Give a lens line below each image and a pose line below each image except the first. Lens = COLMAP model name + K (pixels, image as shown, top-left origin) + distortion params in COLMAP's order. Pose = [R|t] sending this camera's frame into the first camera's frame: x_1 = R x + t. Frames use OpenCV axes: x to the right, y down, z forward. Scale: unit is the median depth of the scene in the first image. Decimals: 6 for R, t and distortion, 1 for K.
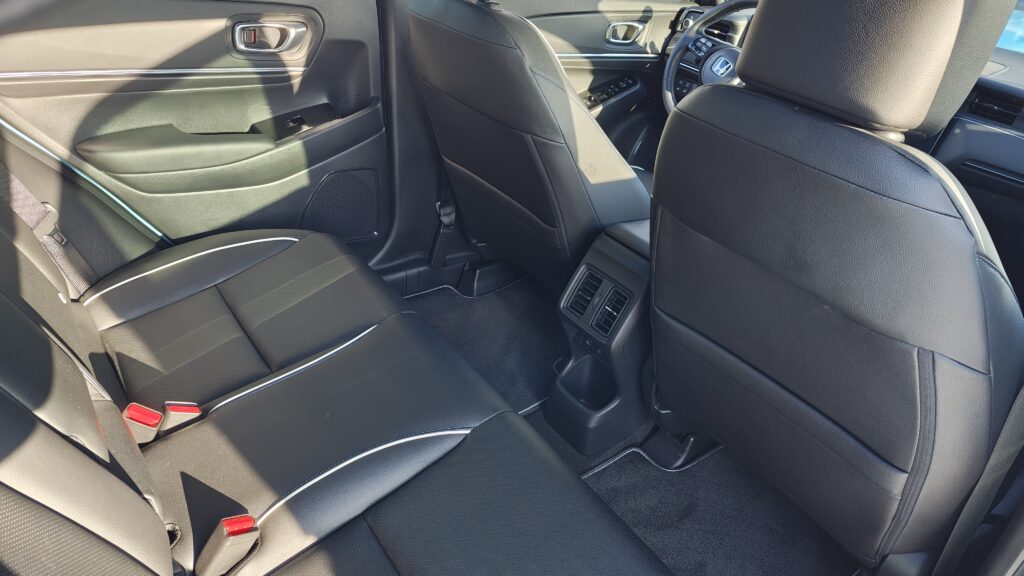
lens RADIAL K [[696.9, 0, 510.0], [0, 696.9, 280.3], [0, 0, 1]] dist [0.026715, -0.002887]
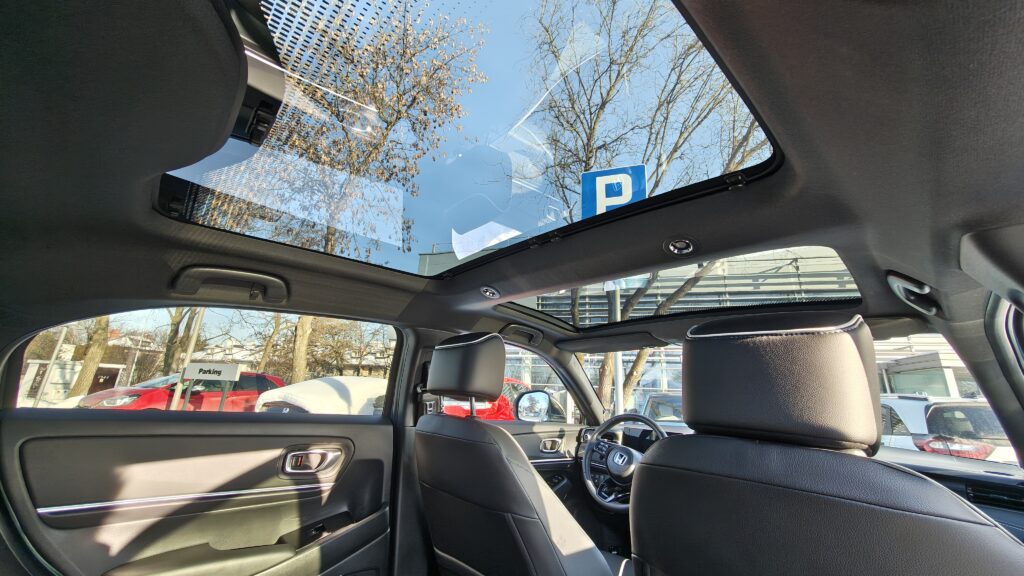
lens RADIAL K [[382.3, 0, 509.3], [0, 382.3, 286.6], [0, 0, 1]] dist [0.000359, 0.000120]
pose [[0.991036, -0.034423, 0.129083, -0.041740], [0.115744, 0.703754, -0.700952, -0.012918], [-0.066714, 0.709609, 0.701430, 0.198086]]
